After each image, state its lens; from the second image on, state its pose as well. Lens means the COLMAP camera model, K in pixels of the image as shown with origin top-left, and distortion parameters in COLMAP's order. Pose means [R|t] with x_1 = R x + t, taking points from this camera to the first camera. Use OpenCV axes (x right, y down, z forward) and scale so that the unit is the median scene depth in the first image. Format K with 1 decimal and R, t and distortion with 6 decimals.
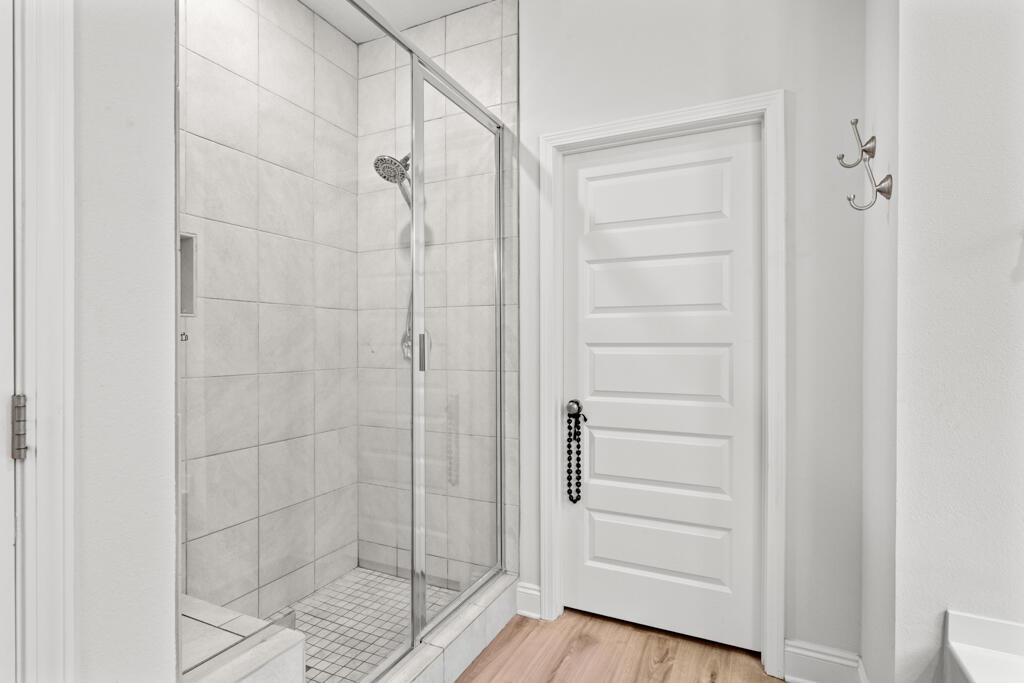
lens RADIAL K [[493.6, 0, 519.5], [0, 493.6, 347.1], [0, 0, 1]] dist [0.000678, 0.003136]
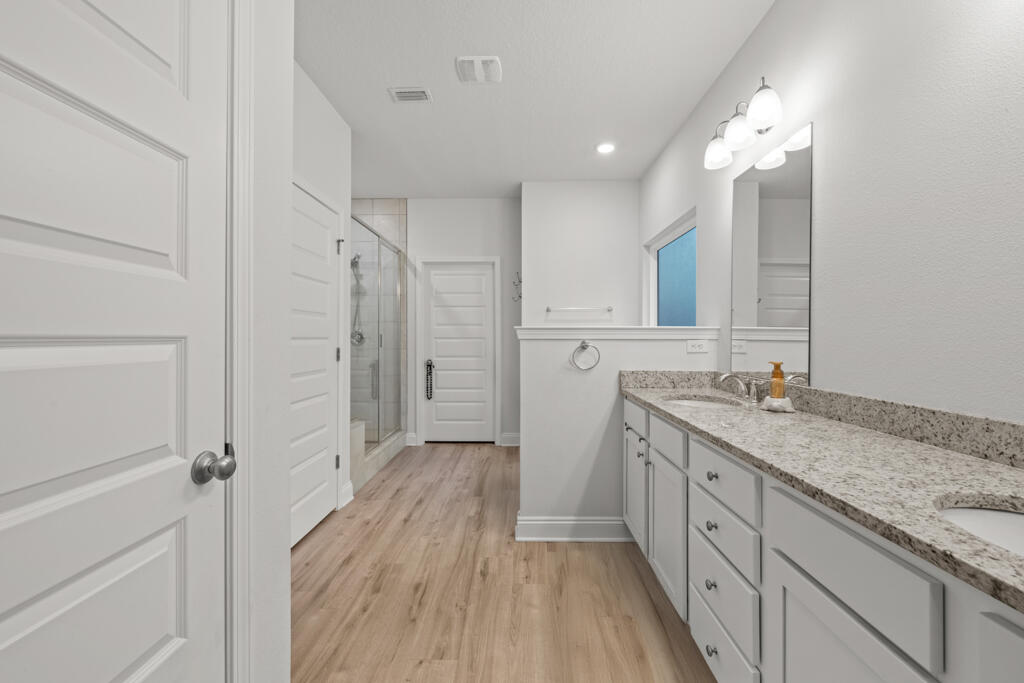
lens RADIAL K [[401.2, 0, 520.3], [0, 401.2, 339.4], [0, 0, 1]] dist [0.002057, -0.000962]
pose [[0.903604, -0.001286, 0.428367, -0.358224], [0.002318, 0.999996, -0.001888, 0.006423], [-0.428363, 0.002699, 0.903603, -1.102410]]
